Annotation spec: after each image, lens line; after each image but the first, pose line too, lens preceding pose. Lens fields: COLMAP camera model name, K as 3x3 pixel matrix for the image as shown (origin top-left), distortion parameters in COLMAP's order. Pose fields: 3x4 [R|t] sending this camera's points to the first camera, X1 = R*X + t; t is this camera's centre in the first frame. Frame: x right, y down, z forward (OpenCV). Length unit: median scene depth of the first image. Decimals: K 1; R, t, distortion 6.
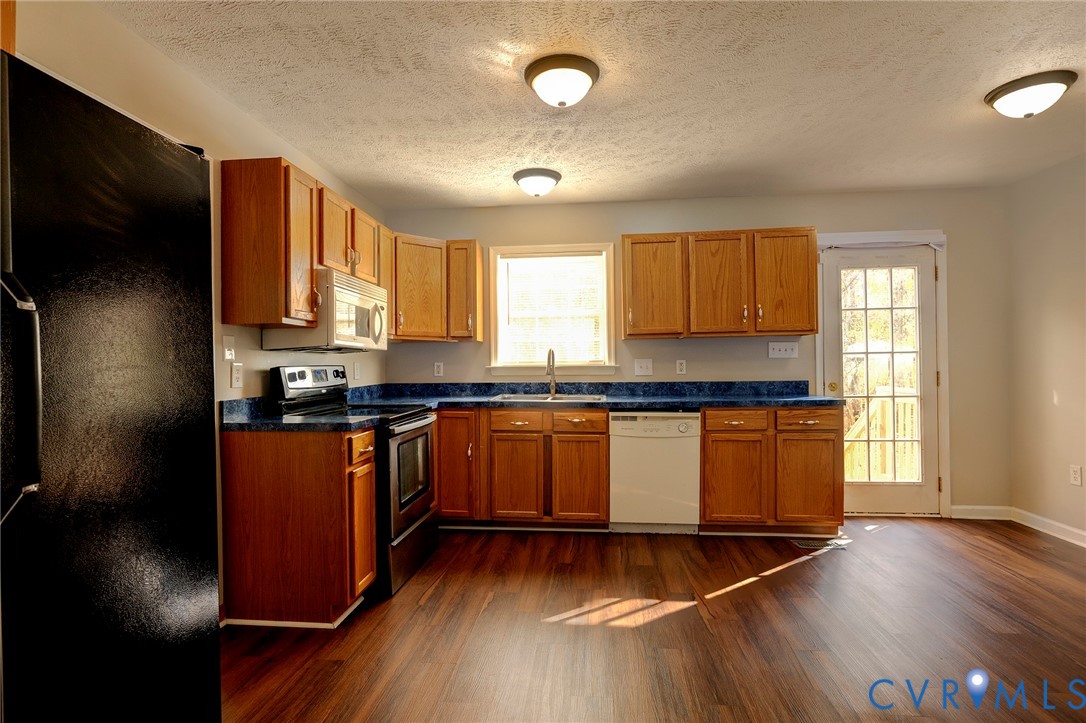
lens RADIAL K [[544.7, 0, 543.8], [0, 544.7, 363.7], [0, 0, 1]] dist [-0.002672, -0.000450]
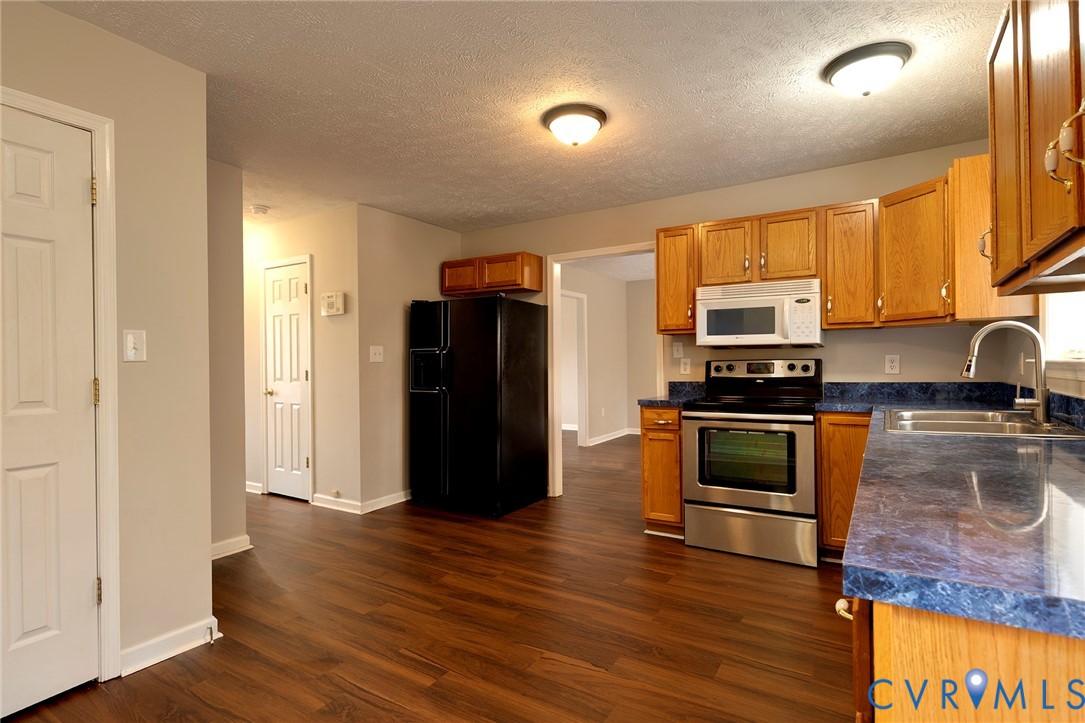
lens RADIAL K [[544.2, 0, 538.2], [0, 544.2, 365.0], [0, 0, 1]] dist [-0.002672, -0.000450]
pose [[-0.451054, 0.017689, -0.892321, 0.689367], [0.017366, 0.999788, 0.011041, -0.005422], [0.892328, -0.010517, -0.451265, 0.886456]]
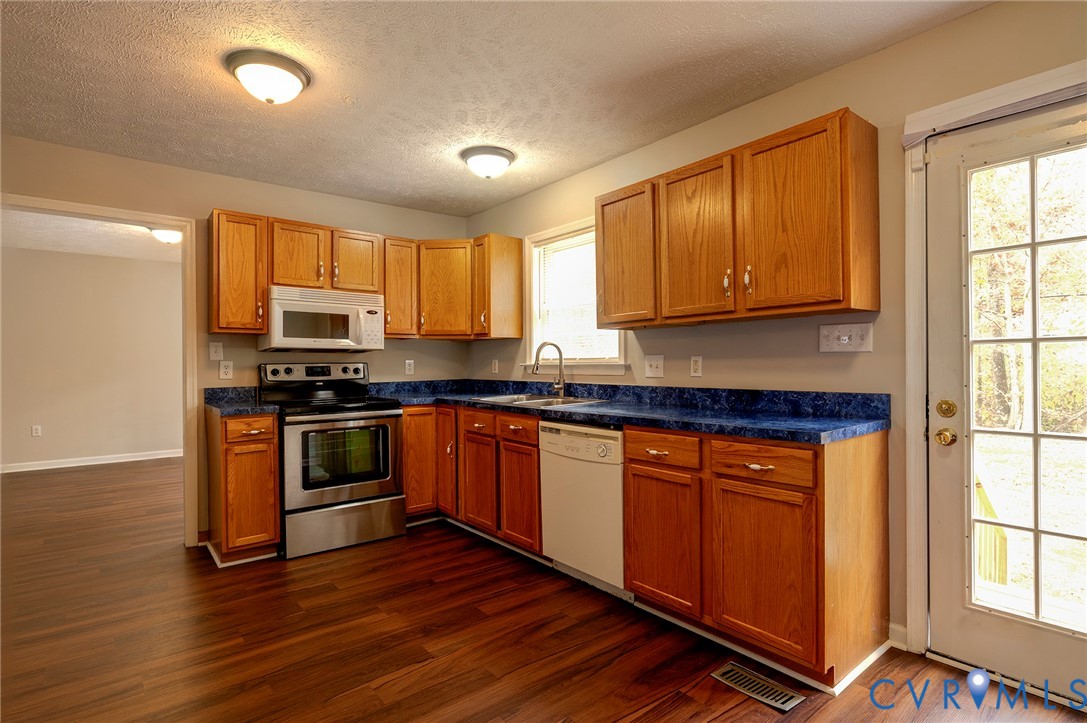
lens RADIAL K [[545.2, 0, 542.7], [0, 545.2, 365.1], [0, 0, 1]] dist [-0.002672, -0.000450]
pose [[0.702395, 0.007596, -0.711747, 0.661381], [0.001528, 0.999925, 0.012179, -0.004982], [0.711786, -0.009642, 0.702330, 0.398824]]
